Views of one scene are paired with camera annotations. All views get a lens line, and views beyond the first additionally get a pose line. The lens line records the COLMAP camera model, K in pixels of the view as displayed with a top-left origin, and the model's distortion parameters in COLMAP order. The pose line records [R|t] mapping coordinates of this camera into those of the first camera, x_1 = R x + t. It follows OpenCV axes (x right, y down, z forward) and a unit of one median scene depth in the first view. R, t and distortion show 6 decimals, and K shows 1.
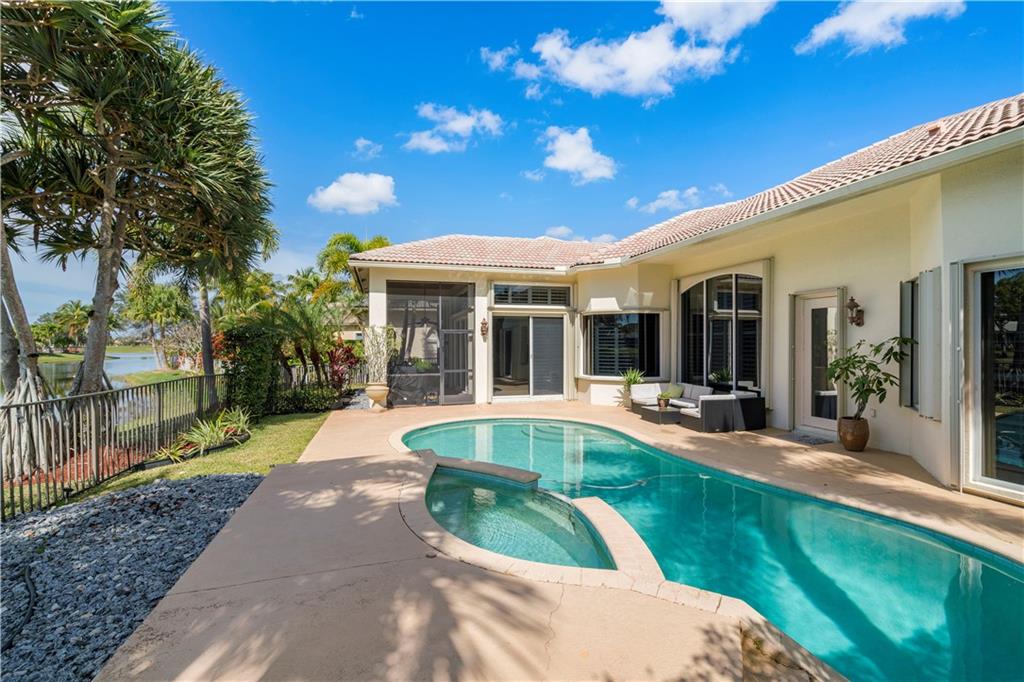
lens RADIAL K [[458.4, 0, 507.2], [0, 458.4, 345.5], [0, 0, 1]] dist [-0.003592, 0.000729]
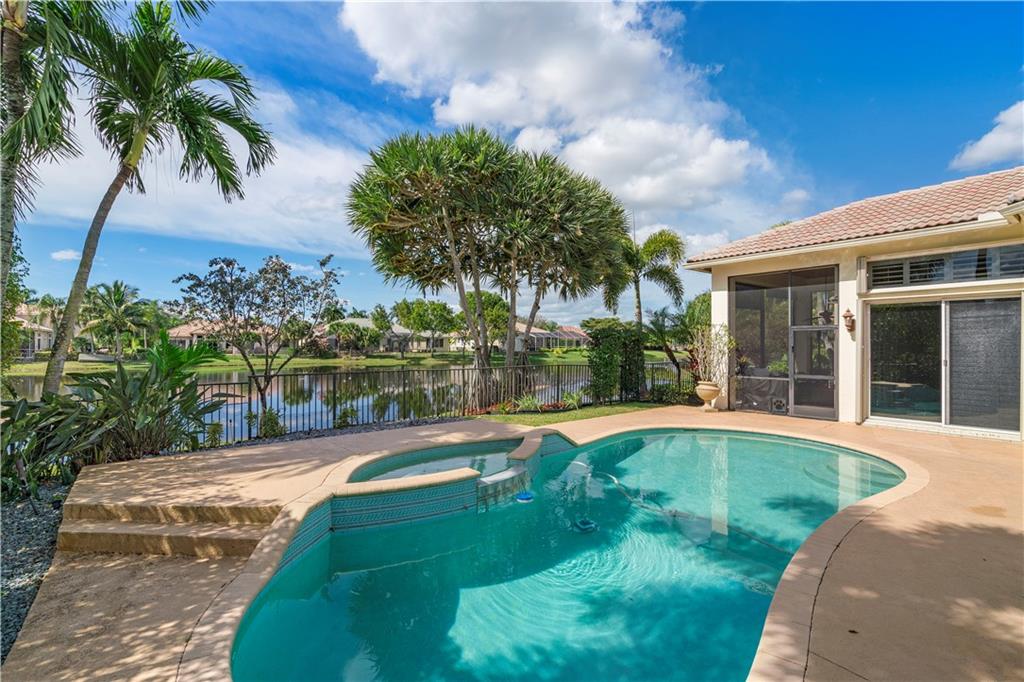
lens RADIAL K [[458.4, 0, 505.5], [0, 458.4, 342.6], [0, 0, 1]] dist [-0.003592, 0.000729]
pose [[0.378327, -0.001670, -0.925670, 0.425073], [0.000353, 0.999999, -0.001660, -0.003815], [0.925672, 0.000301, 0.378327, 0.194287]]
